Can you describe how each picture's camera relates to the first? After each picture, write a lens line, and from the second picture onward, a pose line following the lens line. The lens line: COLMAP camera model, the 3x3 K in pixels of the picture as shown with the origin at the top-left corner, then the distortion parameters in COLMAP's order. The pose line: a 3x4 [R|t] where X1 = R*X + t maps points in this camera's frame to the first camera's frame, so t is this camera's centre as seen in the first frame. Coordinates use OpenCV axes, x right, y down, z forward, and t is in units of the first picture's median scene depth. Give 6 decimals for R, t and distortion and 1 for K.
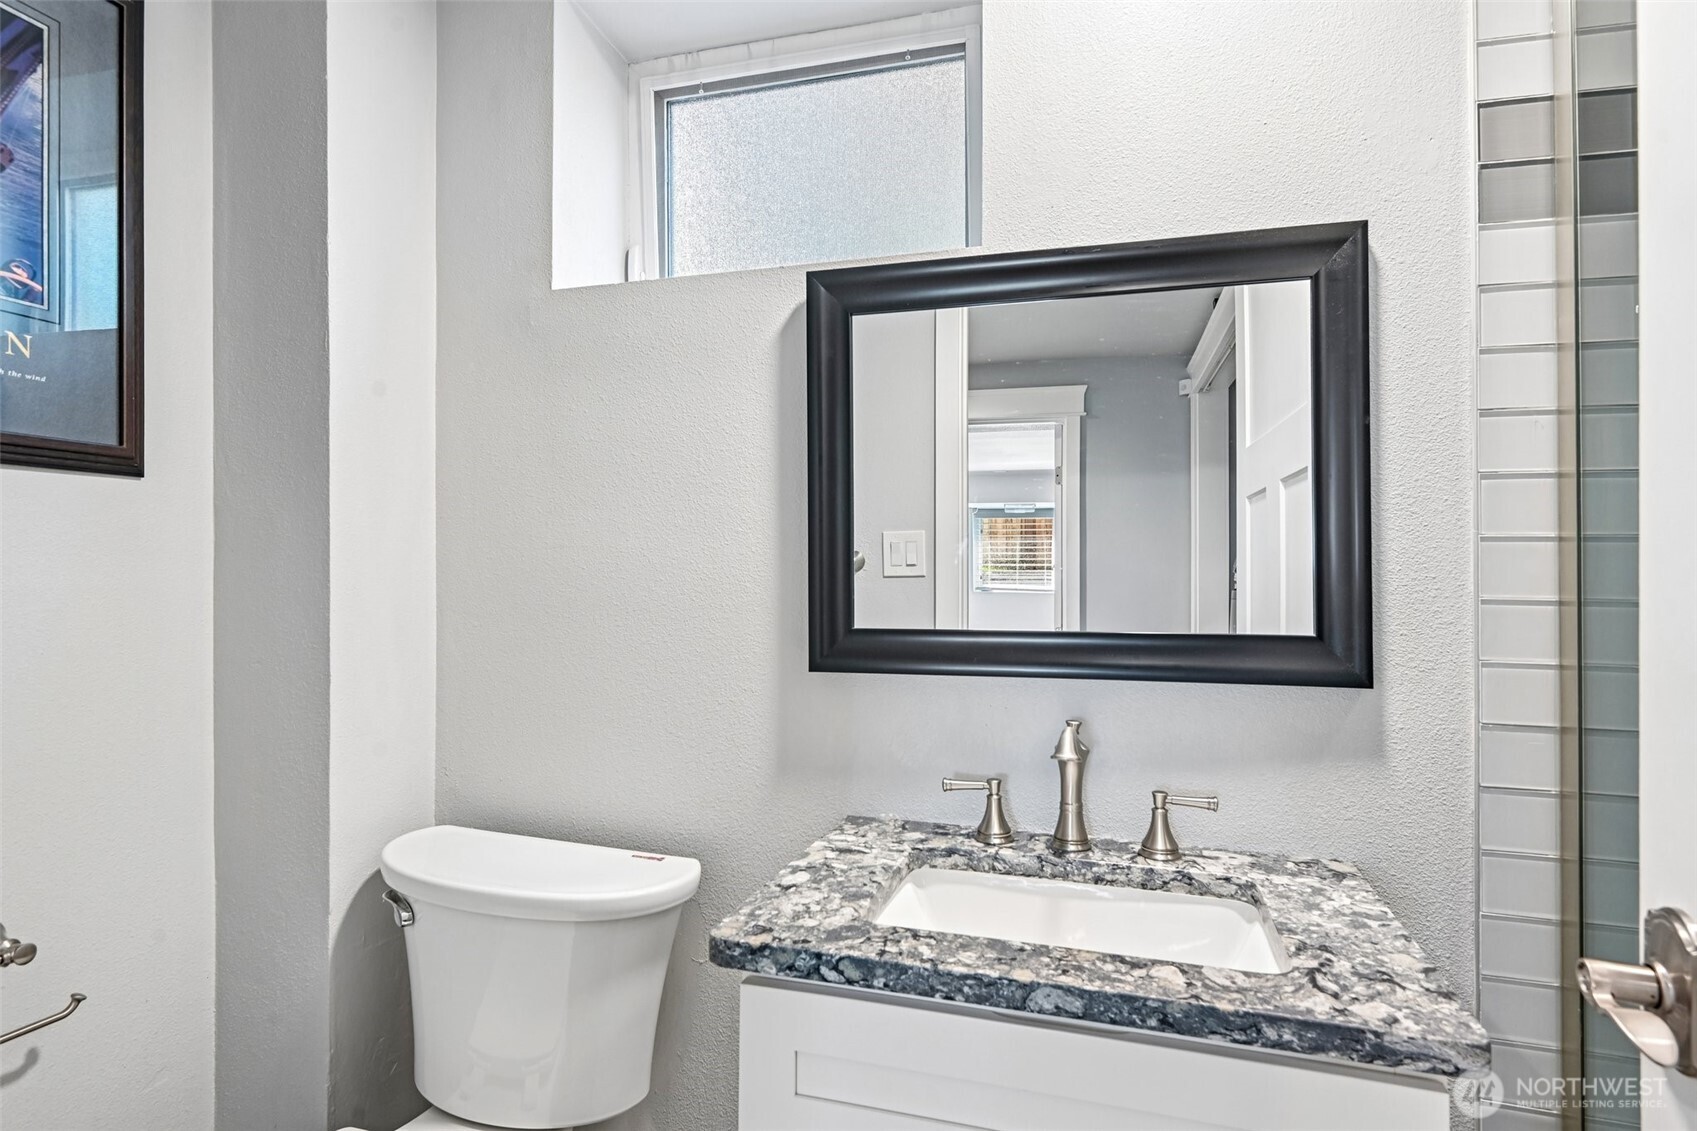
lens RADIAL K [[933.2, 0, 843.8], [0, 933.2, 570.0], [0, 0, 1]] dist [-0.013685, -0.004579]
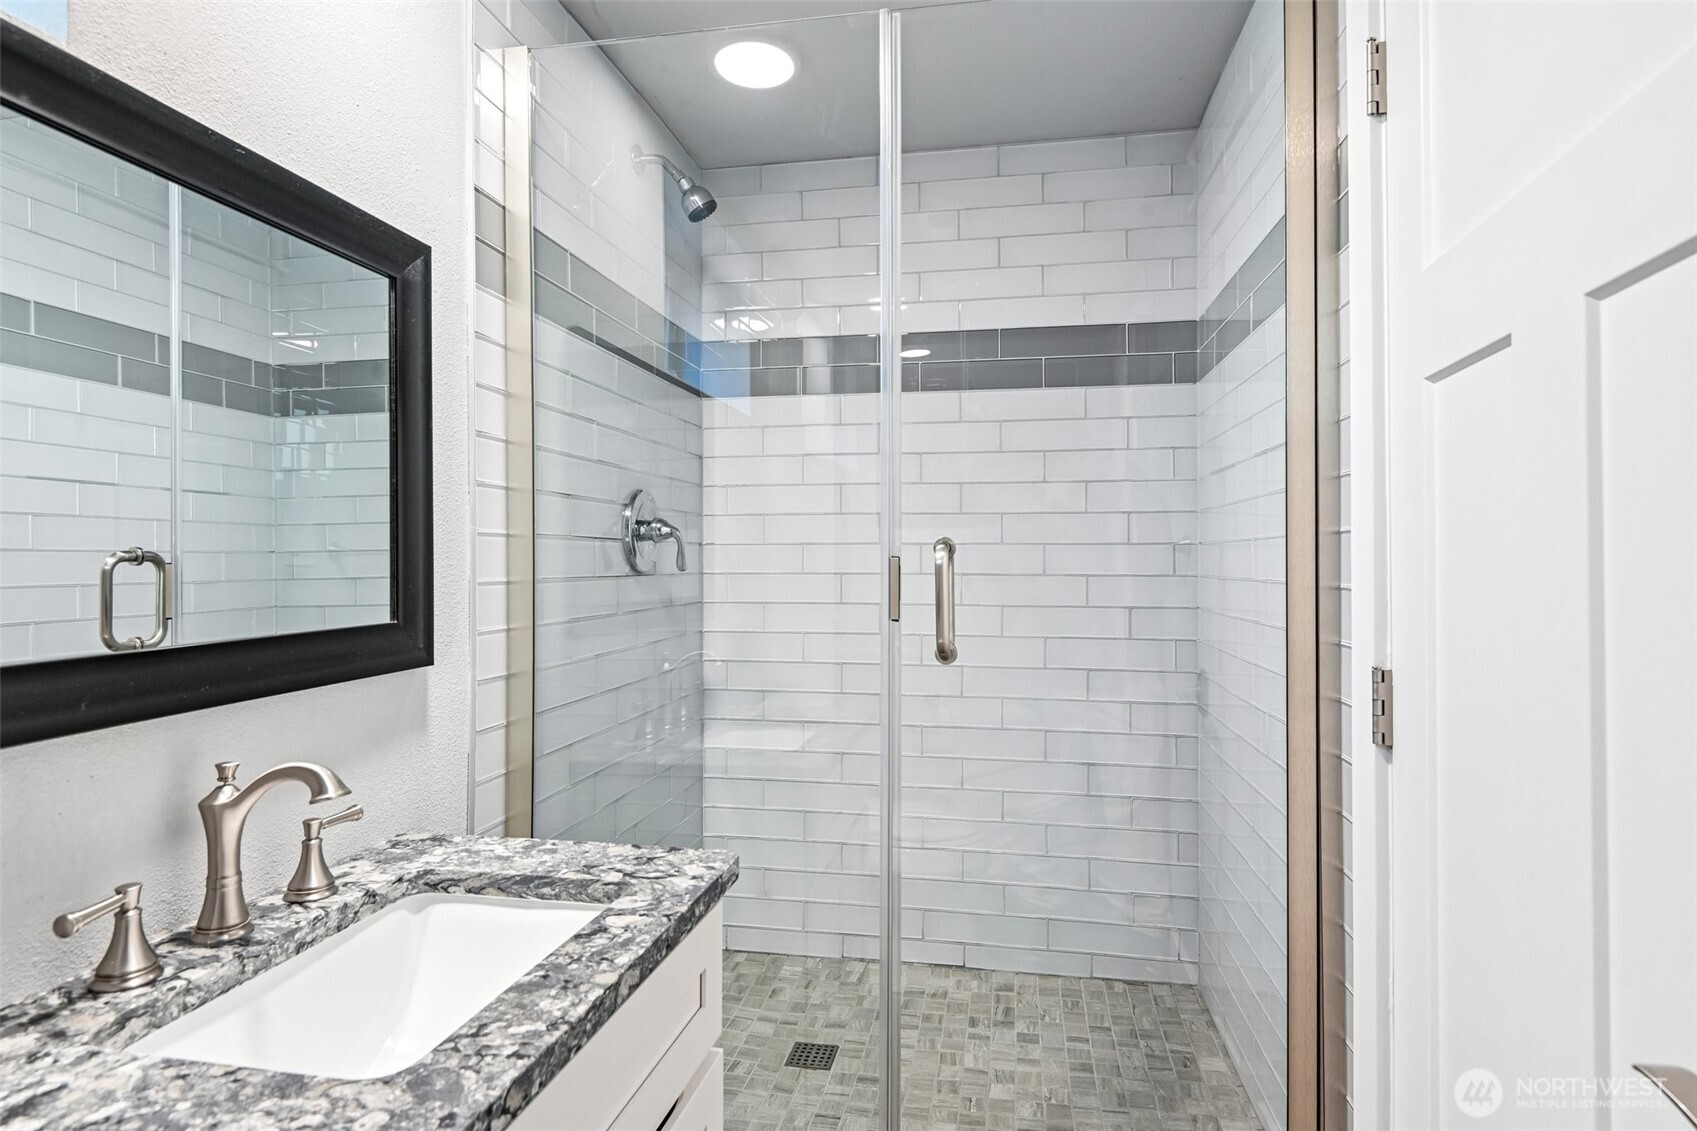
lens RADIAL K [[933.2, 0, 843.2], [0, 933.2, 516.9], [0, 0, 1]] dist [-0.013685, -0.004579]
pose [[-0.076409, 0.017943, 0.996915, -0.620461], [0.015048, 0.999745, -0.016841, -0.027898], [-0.996963, 0.013714, -0.076660, 0.613594]]
